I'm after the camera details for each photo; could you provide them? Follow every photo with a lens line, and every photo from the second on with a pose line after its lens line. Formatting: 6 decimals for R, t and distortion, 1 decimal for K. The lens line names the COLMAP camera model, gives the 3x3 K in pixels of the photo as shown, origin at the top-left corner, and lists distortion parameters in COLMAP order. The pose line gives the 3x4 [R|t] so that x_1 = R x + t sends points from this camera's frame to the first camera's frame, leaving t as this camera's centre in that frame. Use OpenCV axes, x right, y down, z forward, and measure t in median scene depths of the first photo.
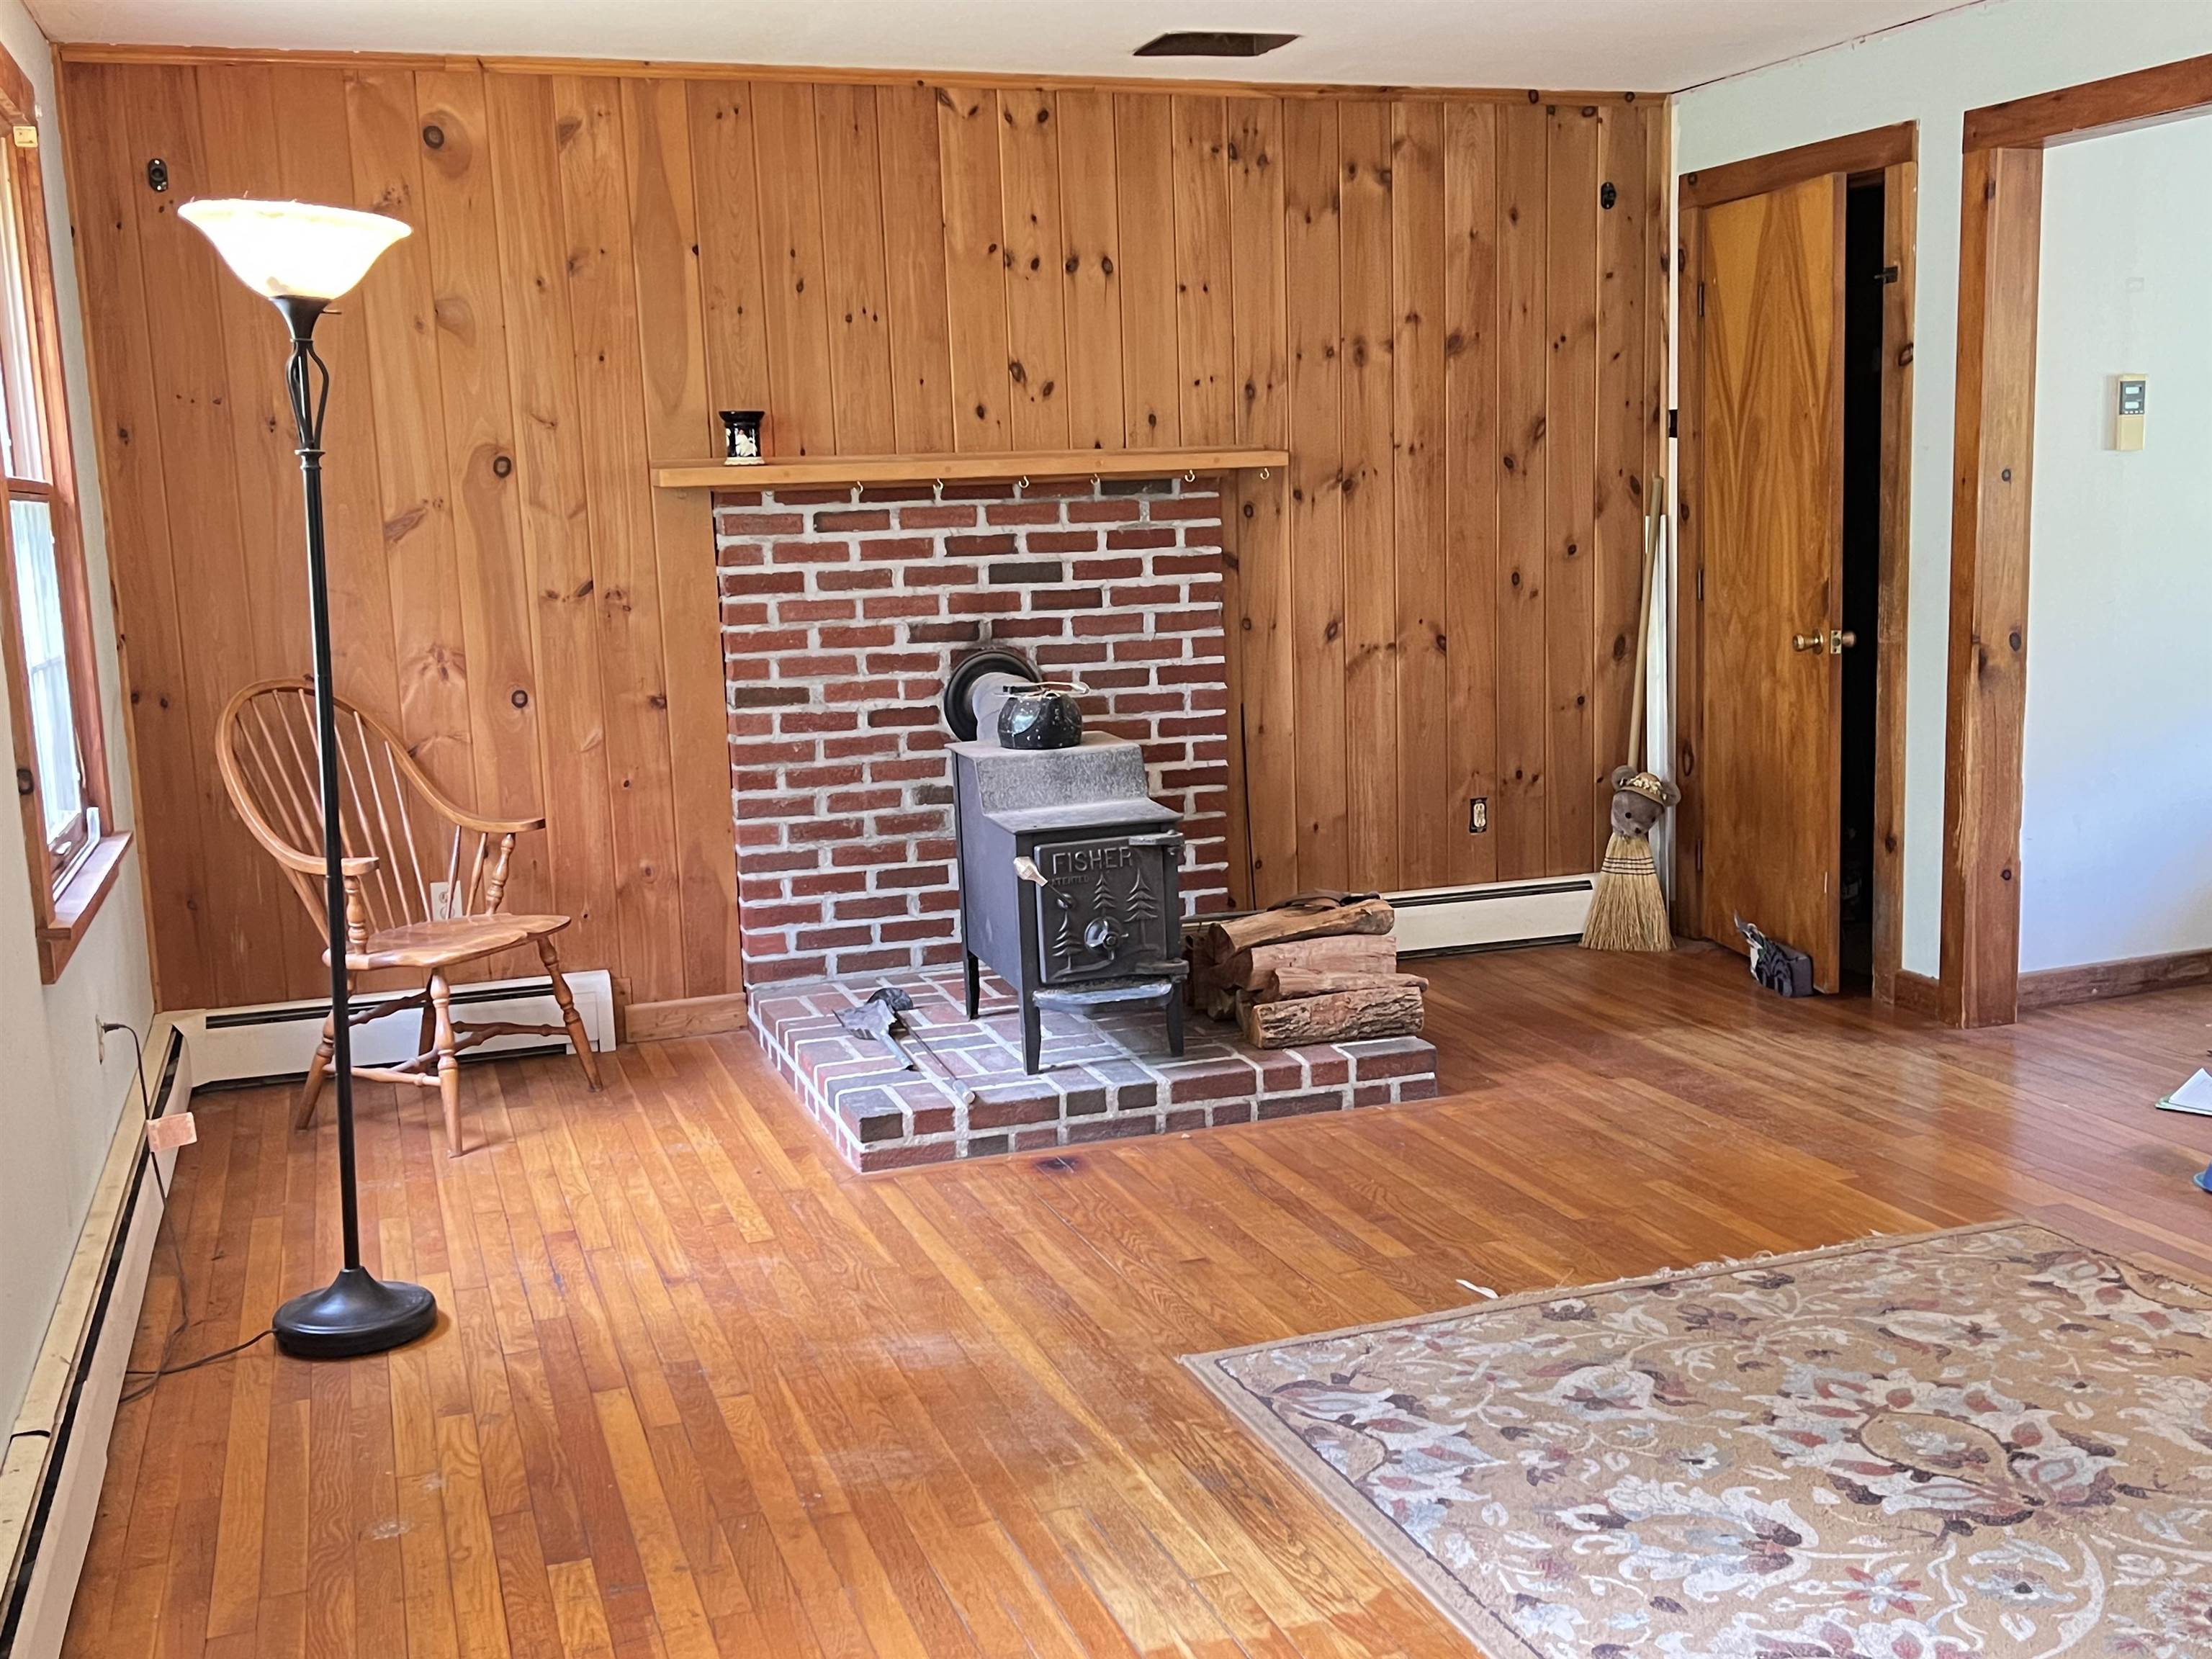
lens RADIAL K [[2256.7, 0, 1097.3], [0, 2256.7, 840.1], [0, 0, 1]] dist [0.007013, 0.000000]
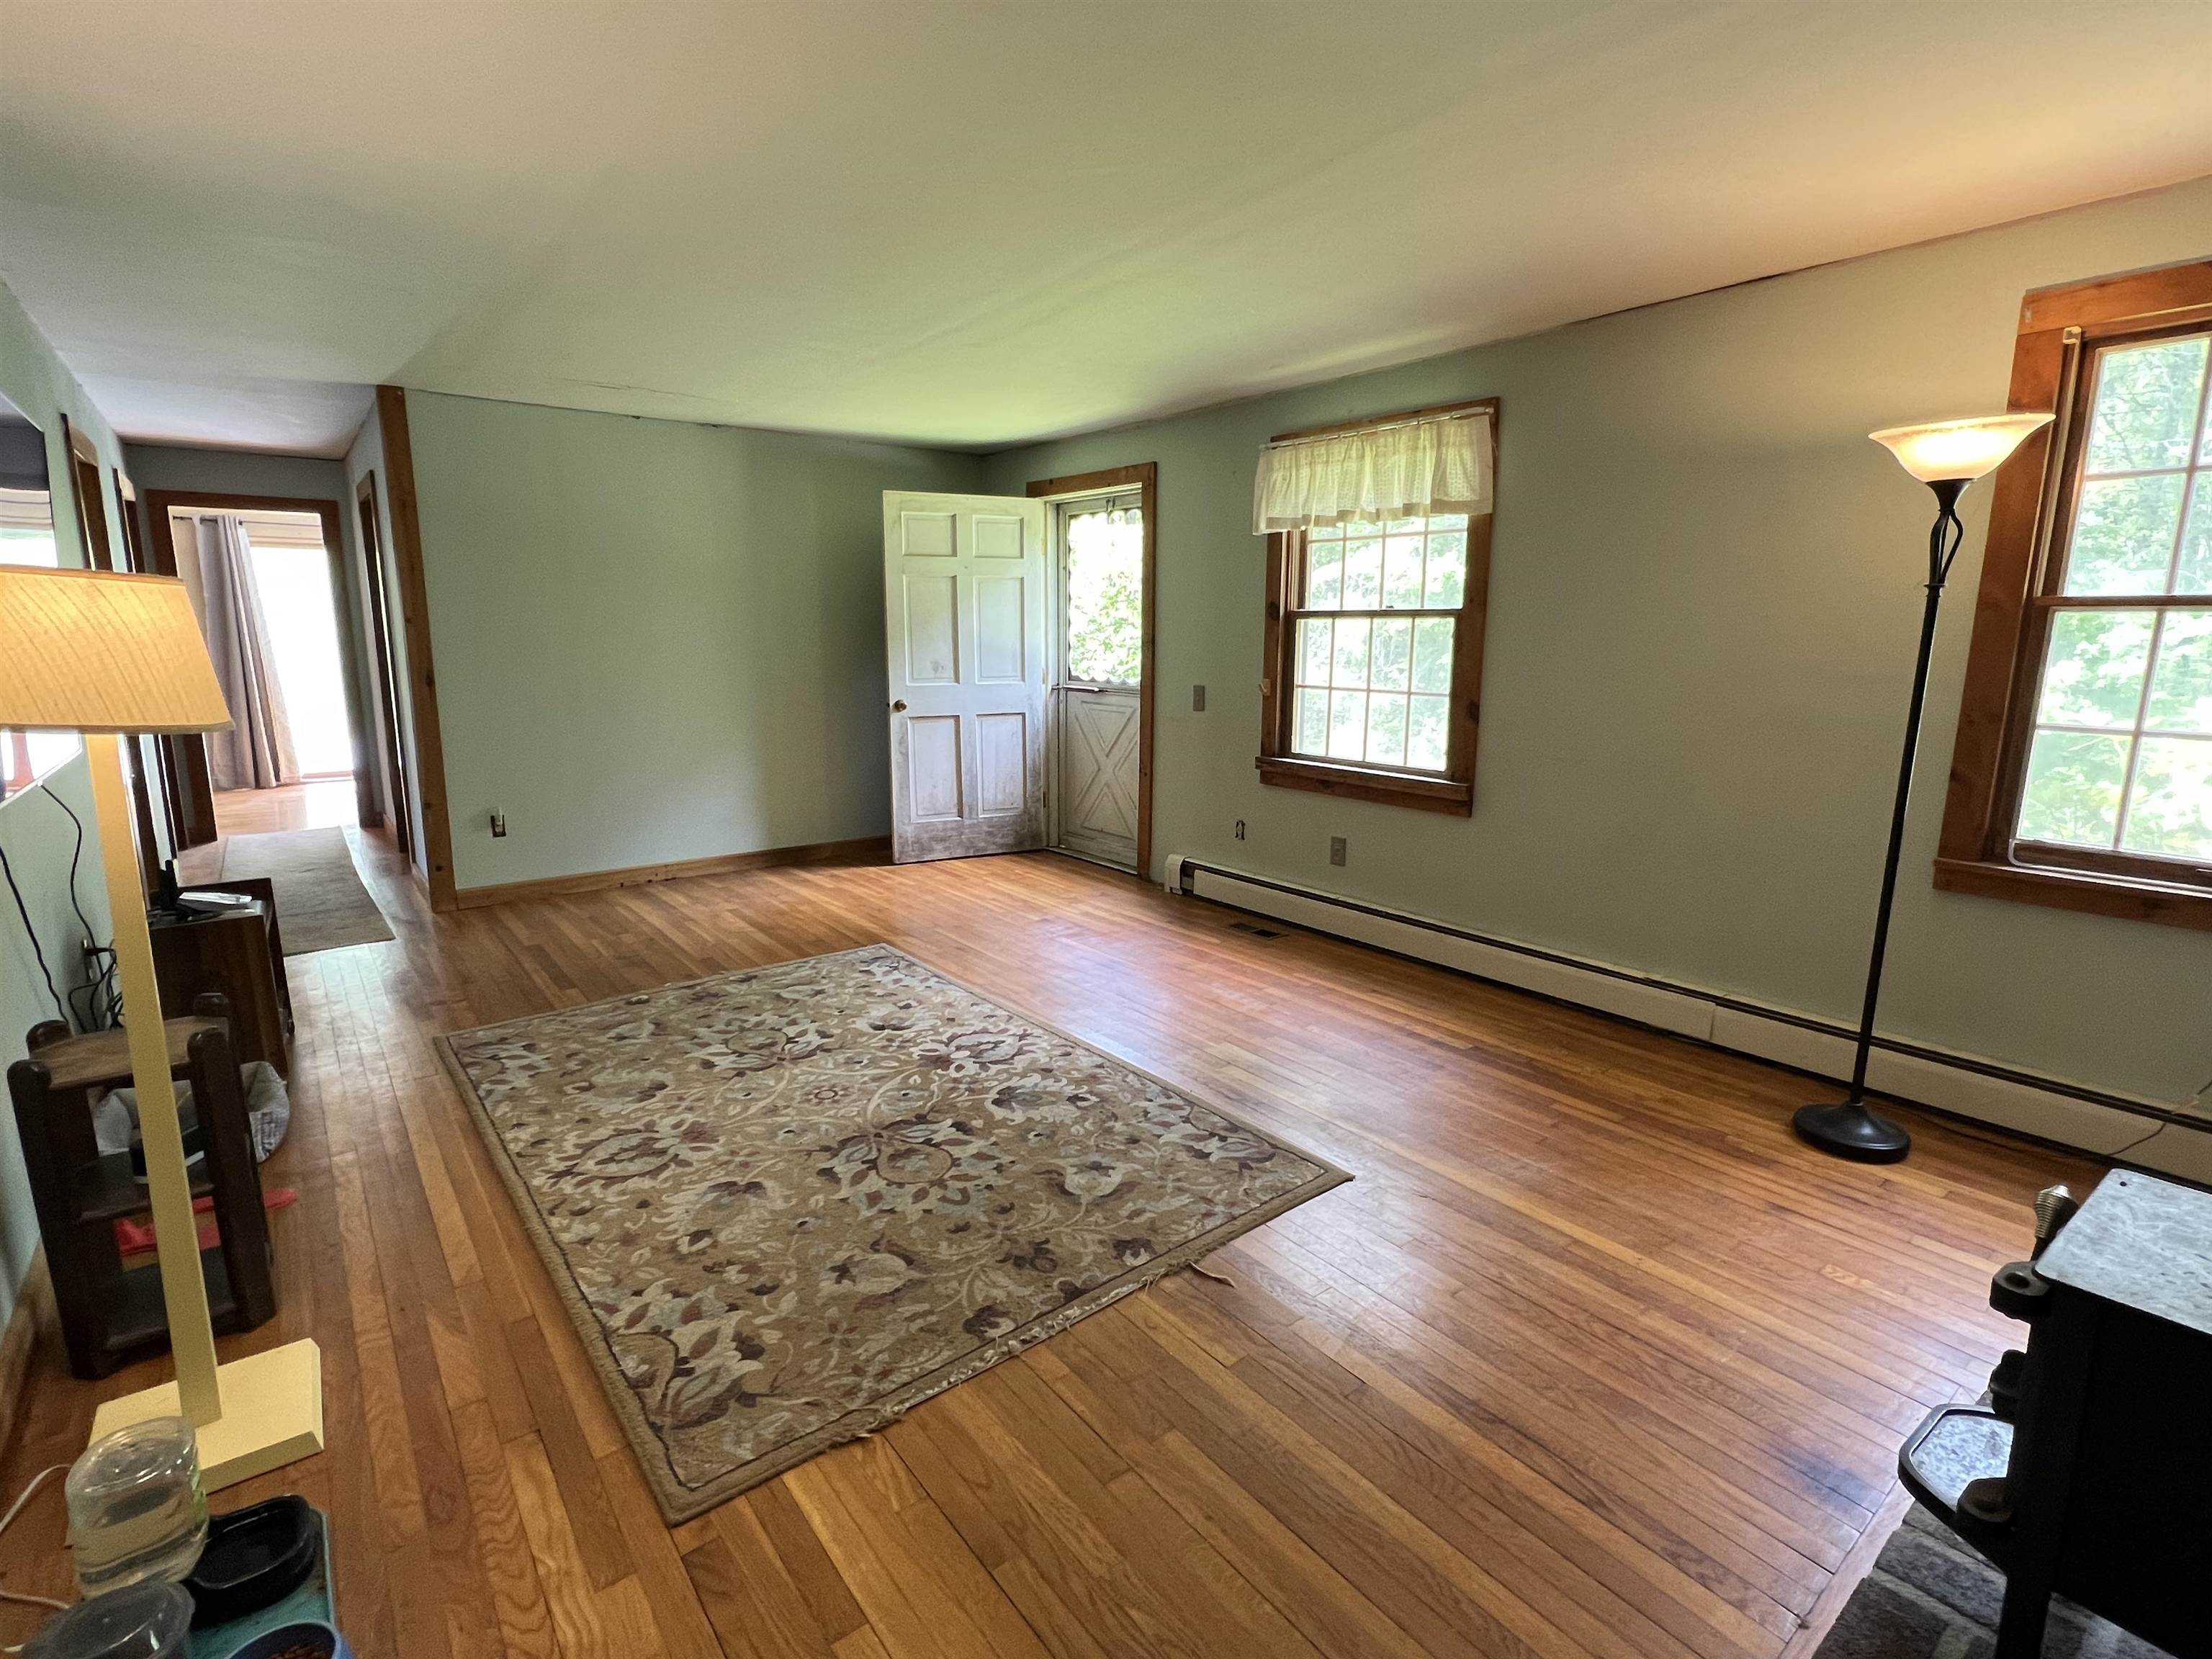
lens RADIAL K [[1061.4, 0, 1105.1], [0, 1061.4, 825.7], [0, 0, 1]] dist [-0.000950, 0.001825]
pose [[-0.943954, 0.090459, -0.317440, 0.454010], [-0.023579, 0.940777, 0.338204, -0.273667], [0.329234, 0.326734, -0.885917, 1.657564]]
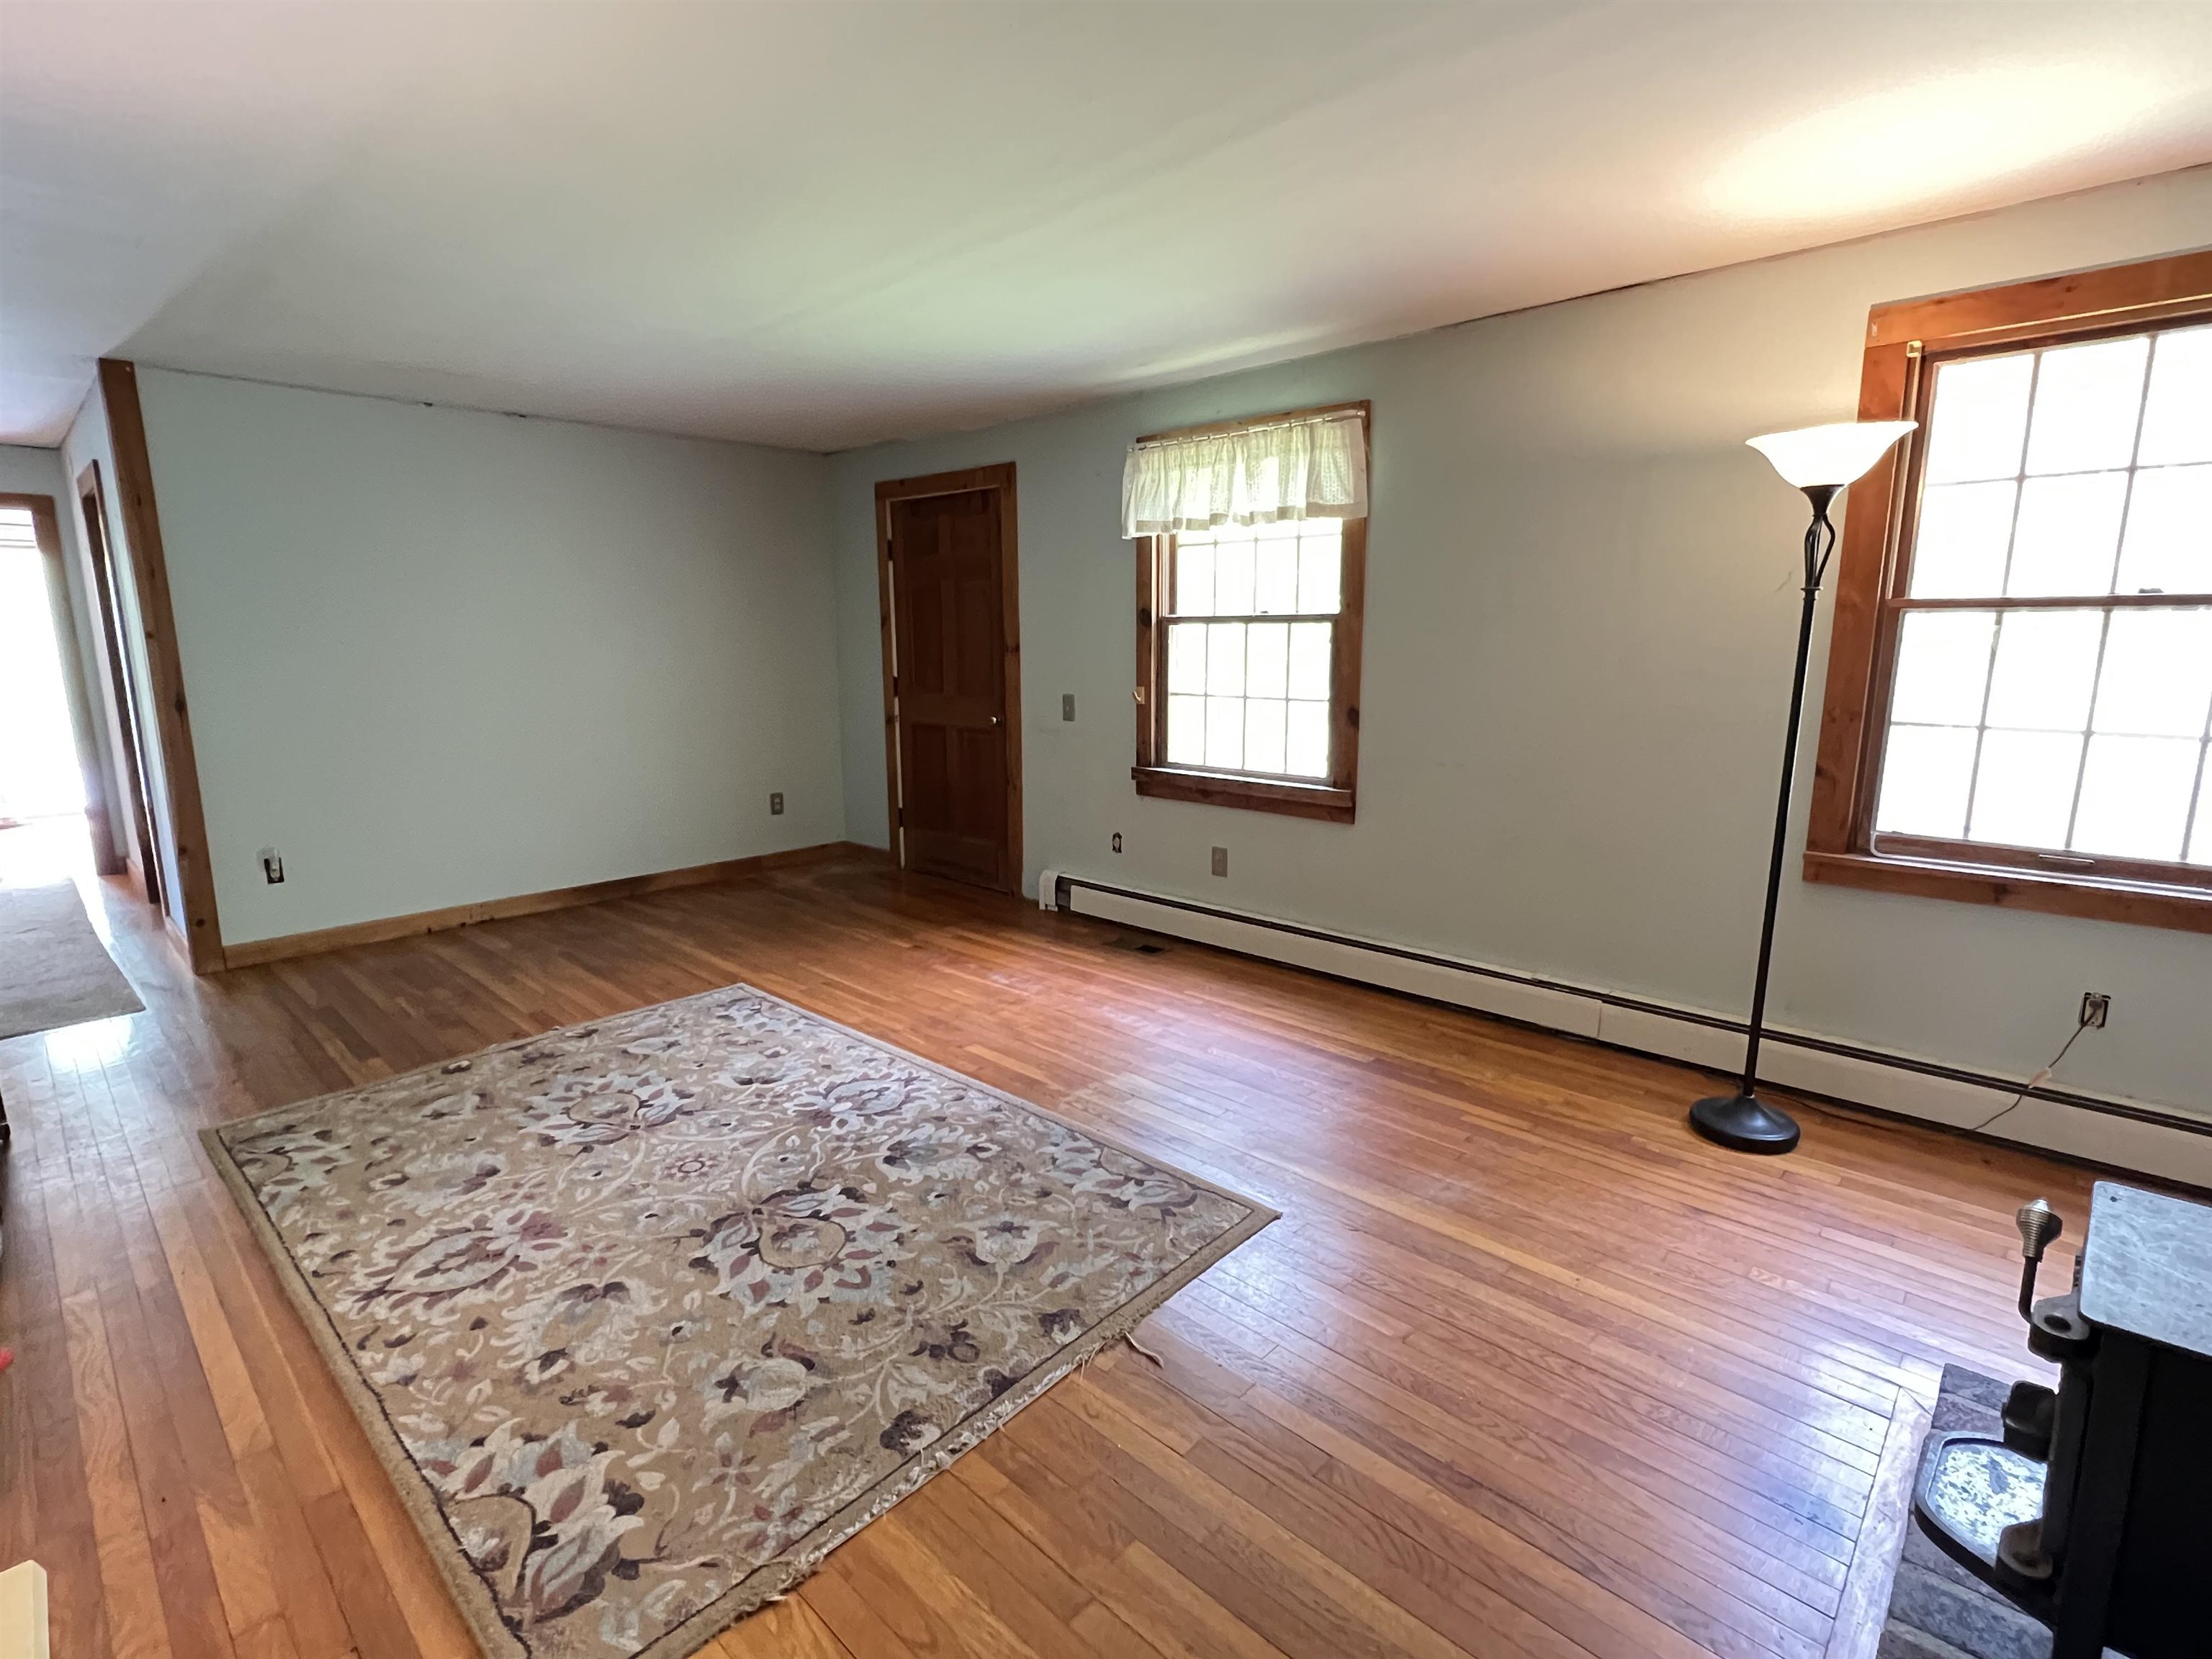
lens RADIAL K [[1061.4, 0, 1101.8], [0, 1061.4, 825.9], [0, 0, 1]] dist [-0.000950, 0.001825]
pose [[-0.884972, 0.122384, -0.449274, 0.467290], [-0.036928, 0.943358, 0.329714, -0.265421], [0.464178, 0.308378, -0.830326, 1.580167]]
